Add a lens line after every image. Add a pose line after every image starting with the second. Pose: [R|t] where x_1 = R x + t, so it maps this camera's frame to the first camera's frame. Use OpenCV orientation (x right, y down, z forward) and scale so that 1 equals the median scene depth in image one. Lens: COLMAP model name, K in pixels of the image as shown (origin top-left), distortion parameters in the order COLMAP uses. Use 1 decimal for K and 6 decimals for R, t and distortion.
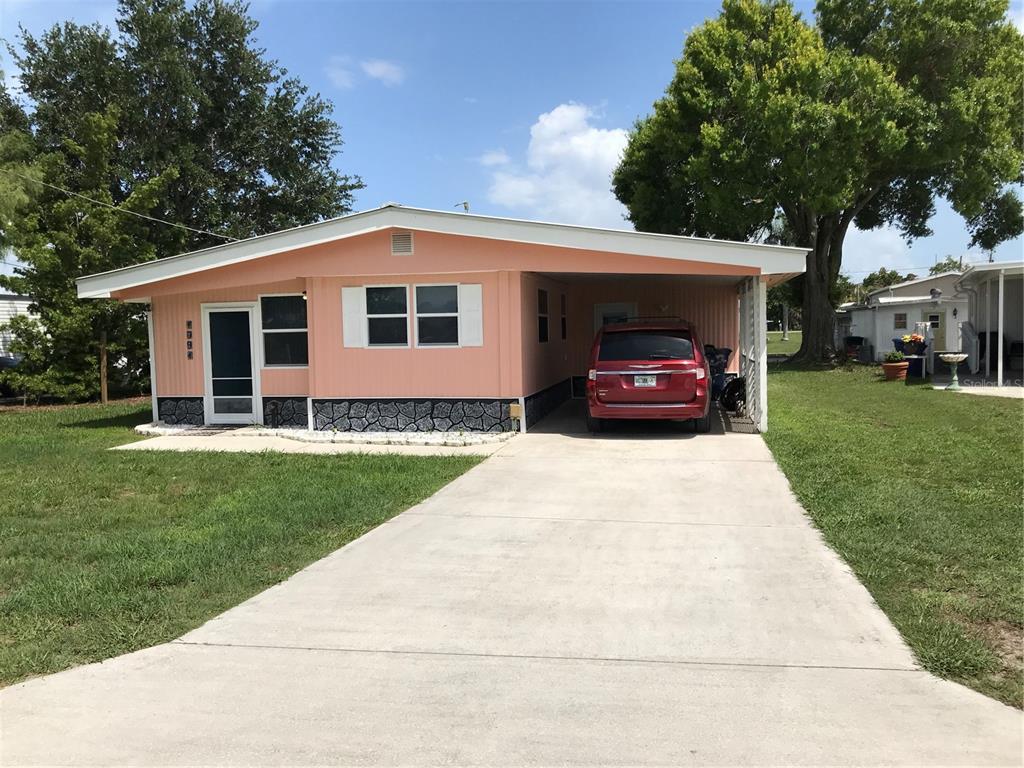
lens RADIAL K [[834.8, 0, 512.2], [0, 834.8, 400.4], [0, 0, 1]] dist [0.008412, 0.004643]
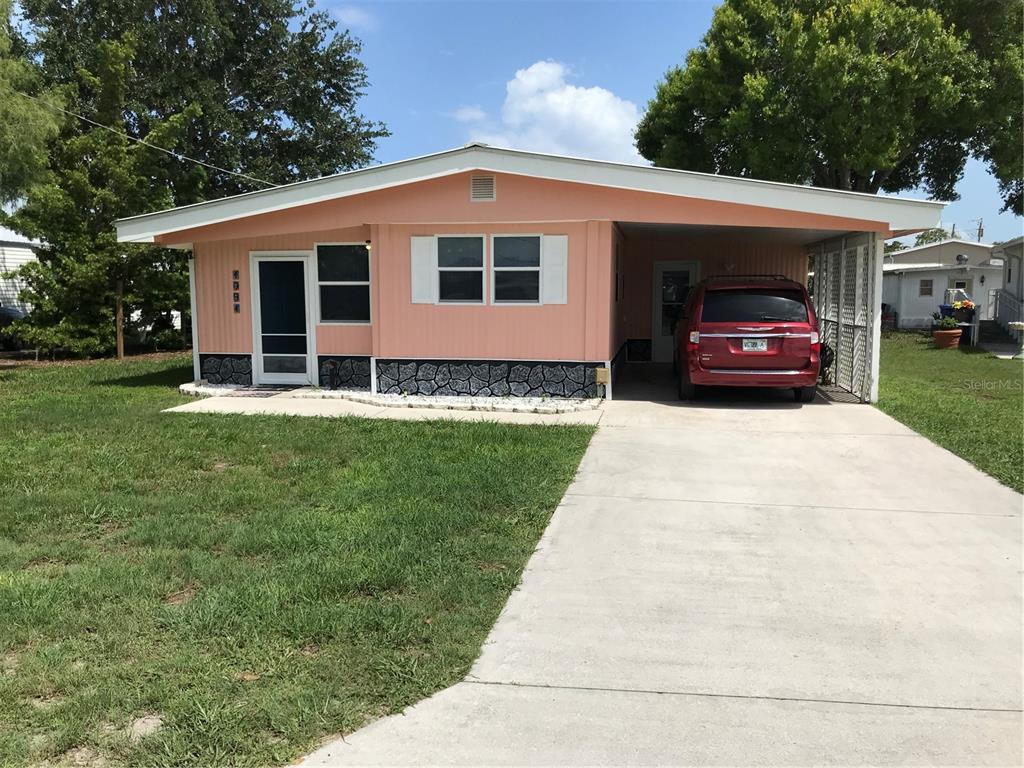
lens RADIAL K [[844.8, 0, 512.0], [0, 844.8, 384.0], [0, 0, 1]] dist [0.017443, -0.004872]
pose [[0.999409, 0.015423, 0.030734, -0.114200], [-0.016199, 0.999552, 0.025180, 0.000257], [-0.030332, -0.025663, 0.999210, 0.069449]]
